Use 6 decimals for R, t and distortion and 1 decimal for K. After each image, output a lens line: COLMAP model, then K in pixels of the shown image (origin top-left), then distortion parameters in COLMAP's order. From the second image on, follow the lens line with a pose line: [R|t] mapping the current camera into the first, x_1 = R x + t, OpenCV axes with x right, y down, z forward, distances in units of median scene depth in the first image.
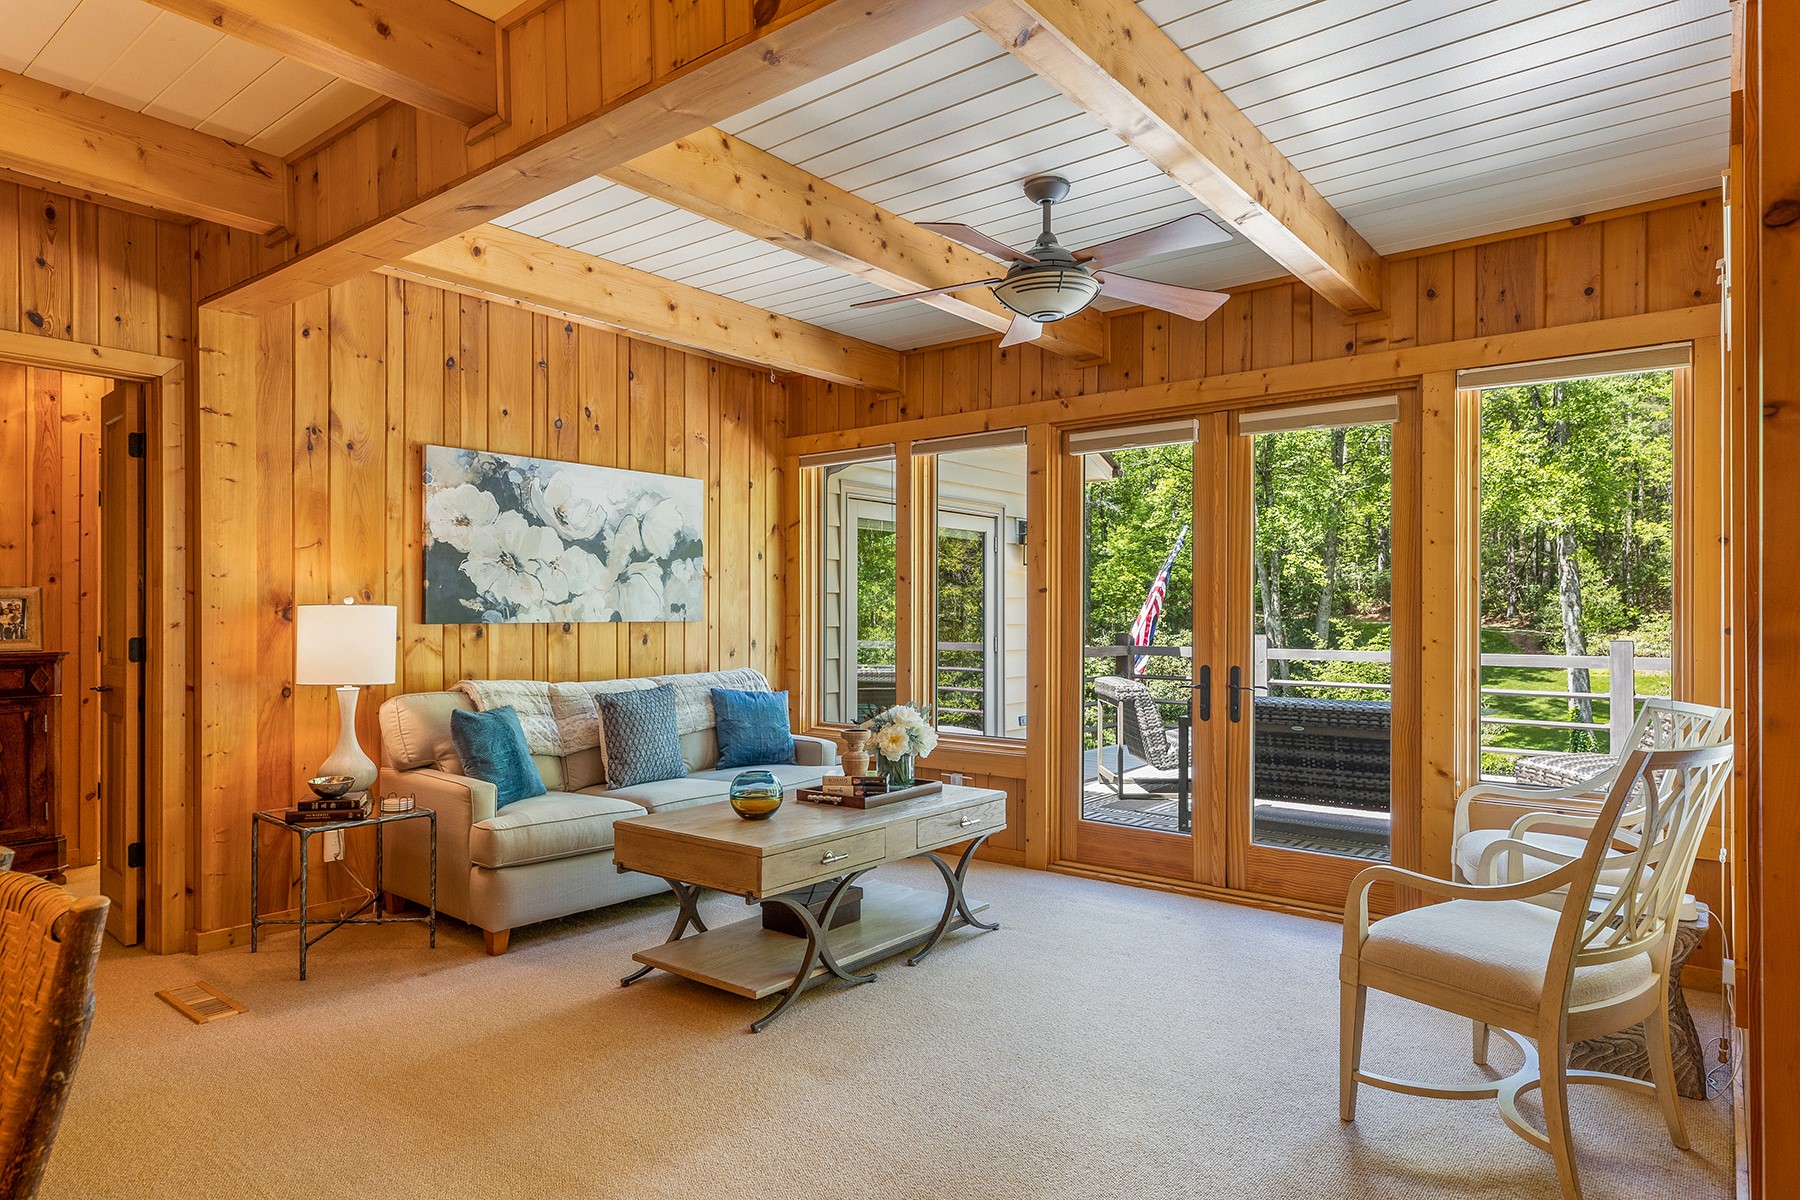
lens RADIAL K [[1024.6, 0, 916.4], [0, 1024.6, 618.4], [0, 0, 1]] dist [0.000860, 0.000936]
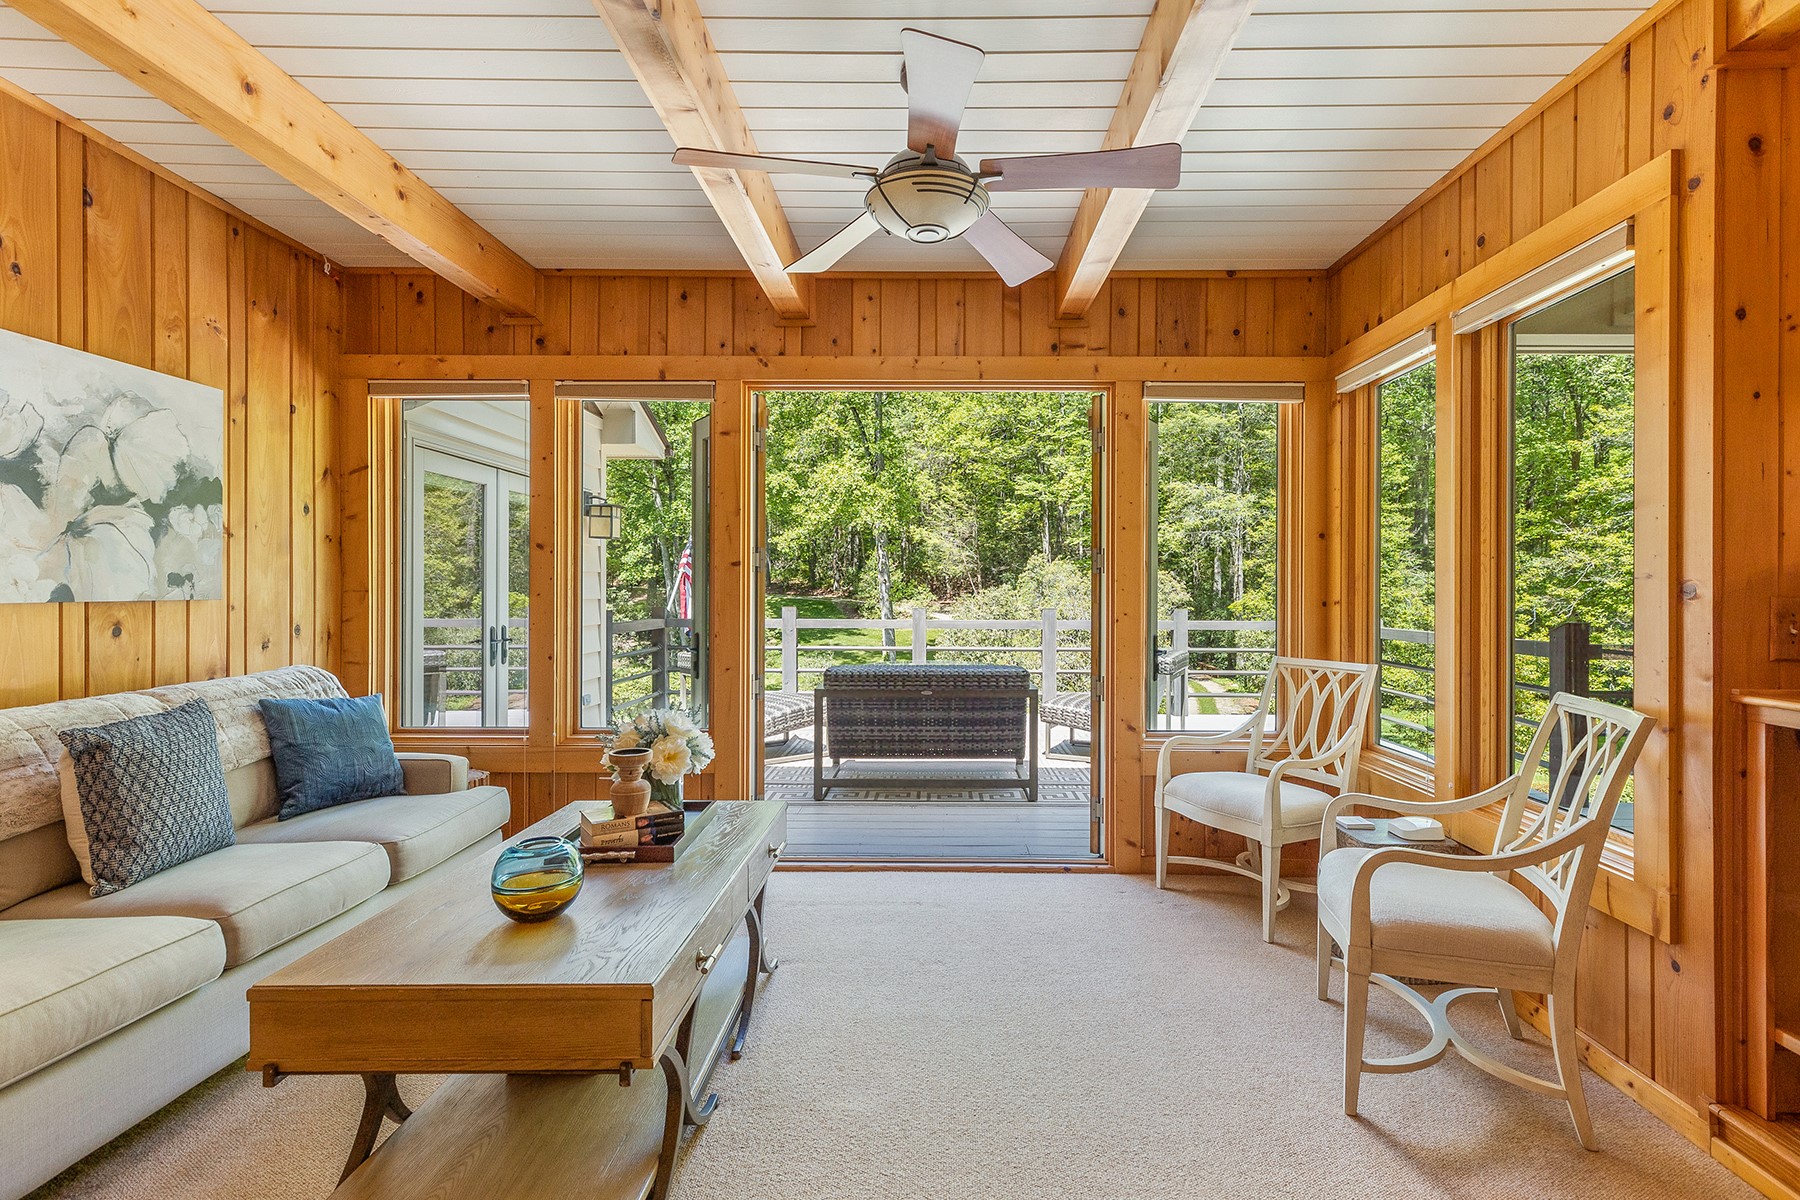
lens RADIAL K [[827.8, 0, 912.2], [0, 827.8, 592.7], [0, 0, 1]] dist [0.006202, -0.000607]
pose [[0.796316, -0.001404, 0.604879, -0.224457], [0.000168, 0.999998, 0.002101, -0.003573], [-0.604881, -0.001572, 0.796314, 0.364618]]
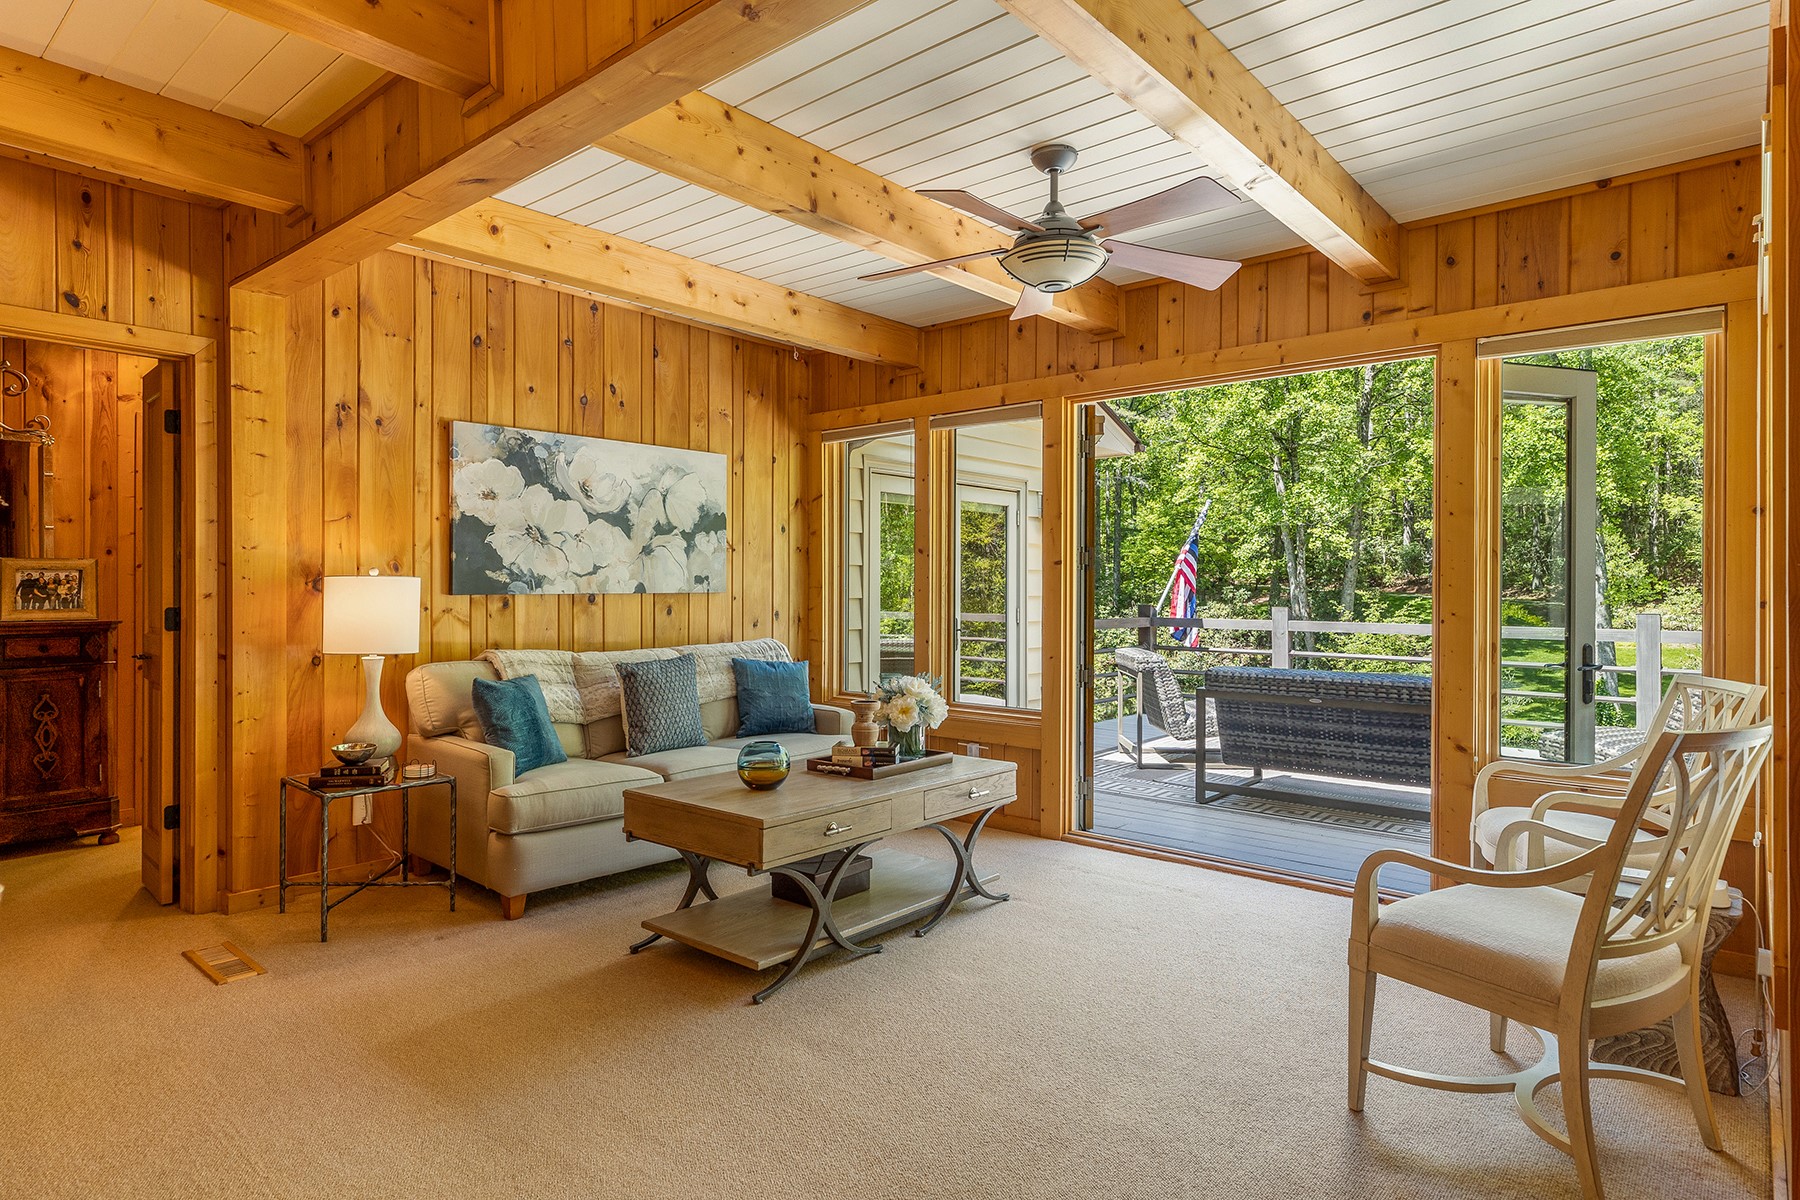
lens RADIAL K [[979.6, 0, 912.8], [0, 979.6, 591.9], [0, 0, 1]] dist [-0.001166, 0.001845]
pose [[0.999139, 0.001745, -0.041462, 0.023604], [-0.001673, 0.999997, 0.001774, -0.000128], [0.041465, -0.001703, 0.999139, 0.035561]]
